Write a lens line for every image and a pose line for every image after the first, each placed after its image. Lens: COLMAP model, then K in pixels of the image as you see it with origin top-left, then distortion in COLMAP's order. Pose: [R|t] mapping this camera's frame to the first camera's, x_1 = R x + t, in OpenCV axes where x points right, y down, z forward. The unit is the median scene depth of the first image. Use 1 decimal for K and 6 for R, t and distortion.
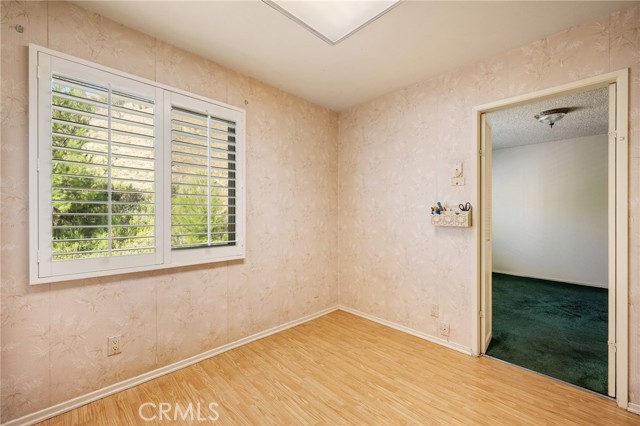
lens RADIAL K [[248.5, 0, 320.0], [0, 248.5, 213.0], [0, 0, 1]] dist [-0.000632, 0.000001]
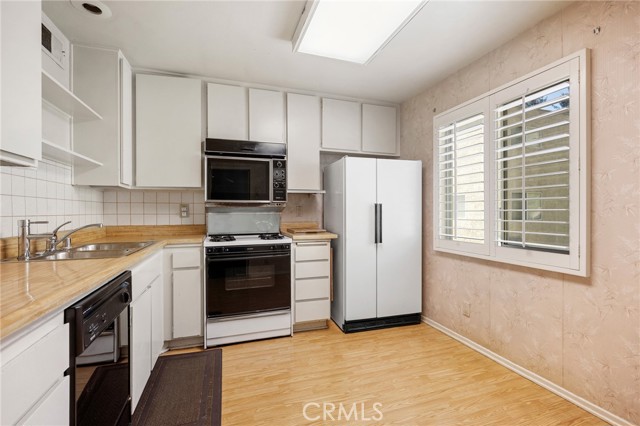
lens RADIAL K [[292.7, 0, 320.0], [0, 292.7, 213.0], [0, 0, 1]] dist [0.002439, -0.000021]
pose [[-0.409698, -0.003565, -0.912214, 0.870798], [-0.001402, 0.999994, -0.003278, 0.022900], [0.912220, -0.000064, -0.409700, 0.870972]]
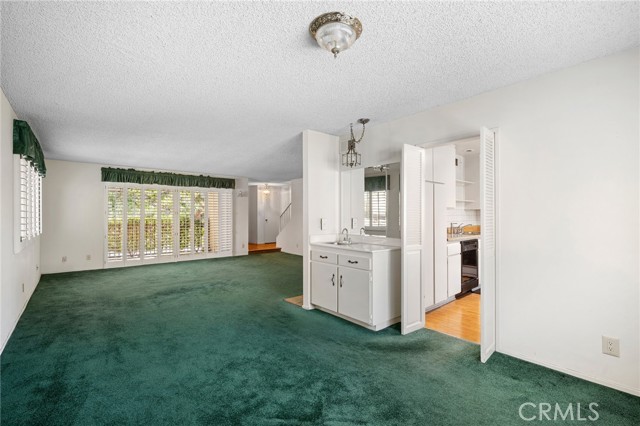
lens RADIAL K [[292.7, 0, 320.0], [0, 292.7, 213.0], [0, 0, 1]] dist [0.002439, -0.000021]
pose [[-0.999408, -0.004599, 0.034110, 1.318081], [-0.004773, 0.999976, -0.005020, -0.010489], [-0.034086, -0.005179, -0.999405, 1.912928]]
